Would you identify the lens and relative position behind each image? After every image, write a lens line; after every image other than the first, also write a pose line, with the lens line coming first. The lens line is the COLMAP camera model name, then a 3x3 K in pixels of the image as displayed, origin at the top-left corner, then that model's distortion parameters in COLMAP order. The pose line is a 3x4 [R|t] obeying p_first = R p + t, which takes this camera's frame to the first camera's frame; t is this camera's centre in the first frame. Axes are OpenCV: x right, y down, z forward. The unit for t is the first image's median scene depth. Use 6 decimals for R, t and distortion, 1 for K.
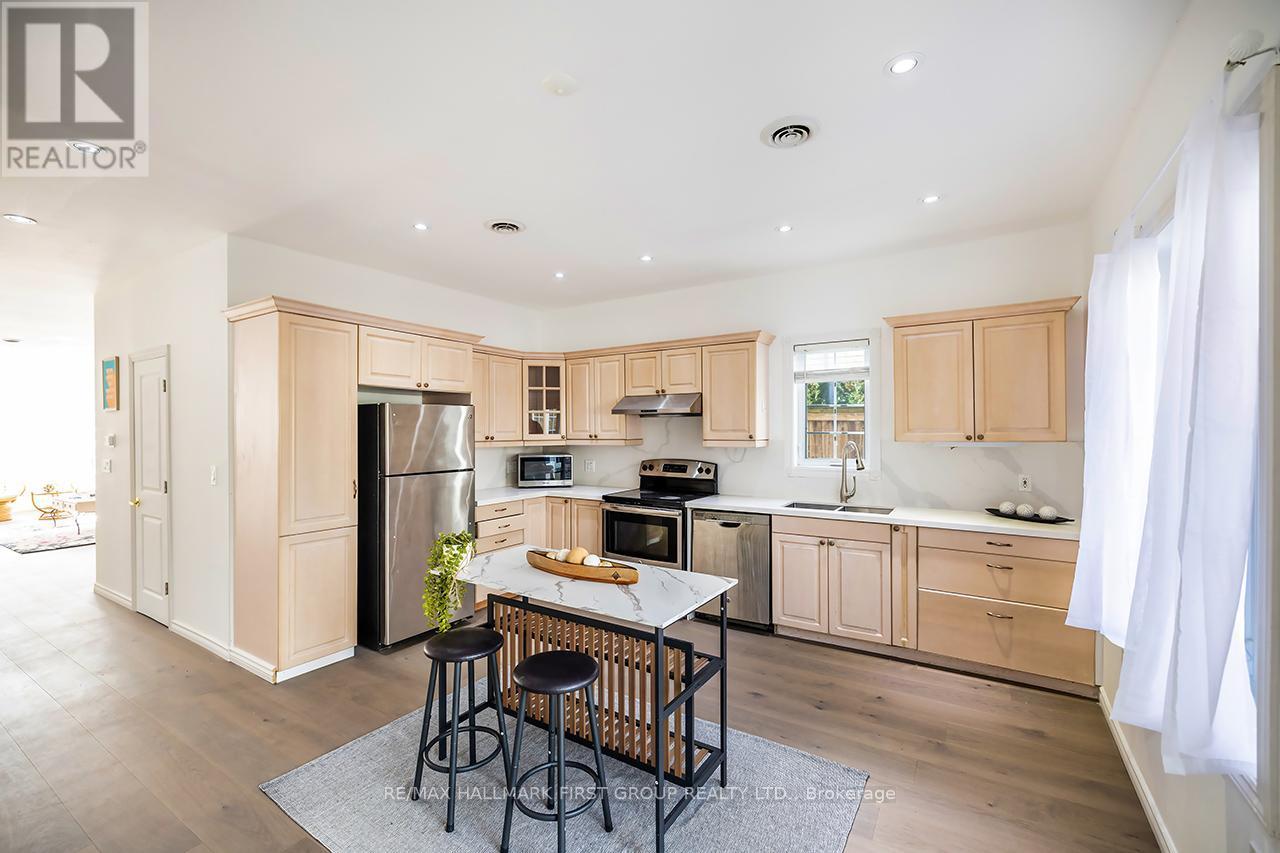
lens RADIAL K [[542.3, 0, 632.9], [0, 542.3, 420.1], [0, 0, 1]] dist [-0.001087, -0.000034]
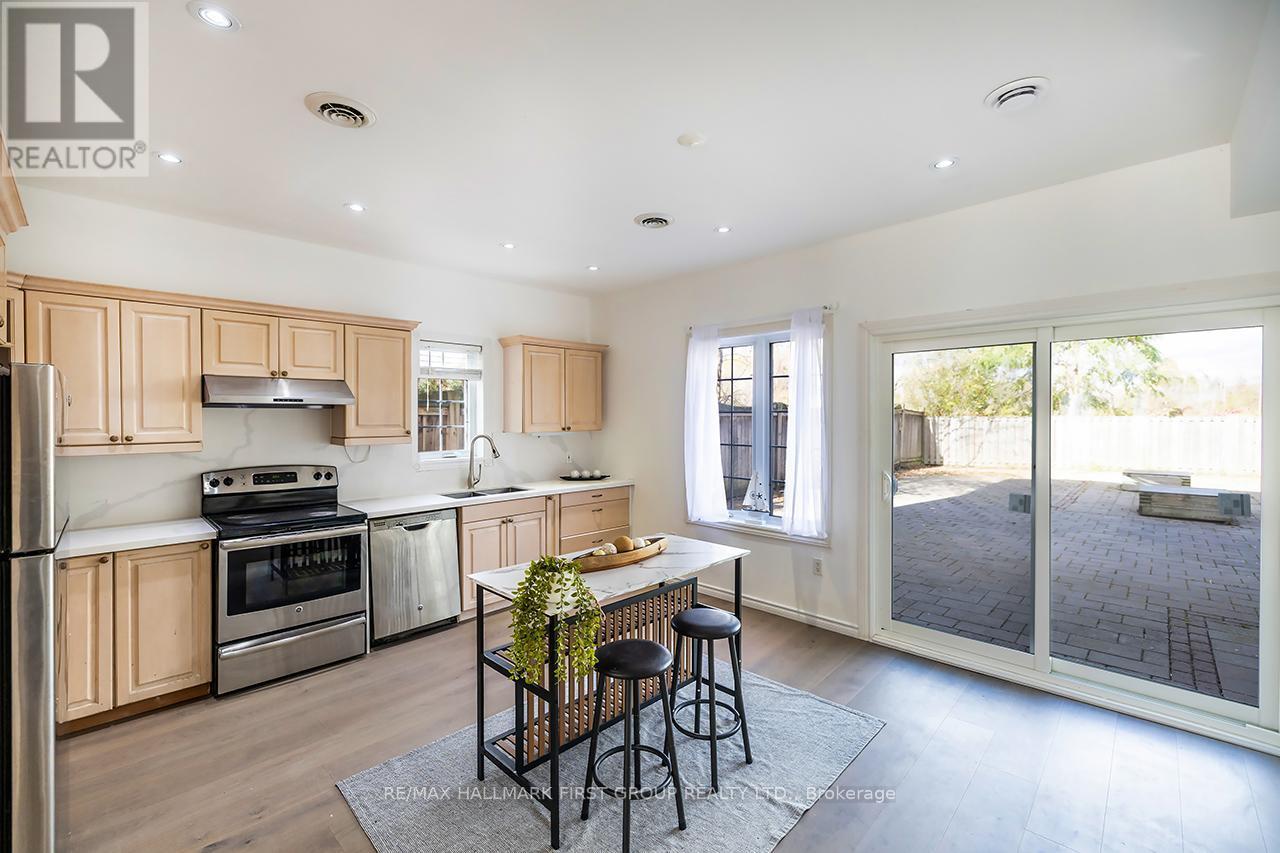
lens RADIAL K [[542.3, 0, 632.9], [0, 542.3, 420.1], [0, 0, 1]] dist [-0.001087, -0.000034]
pose [[0.205556, 0.002478, 0.978642, -0.615615], [-0.009272, 0.999957, -0.000584, 0.006309], [-0.978601, -0.008954, 0.205570, 0.419122]]
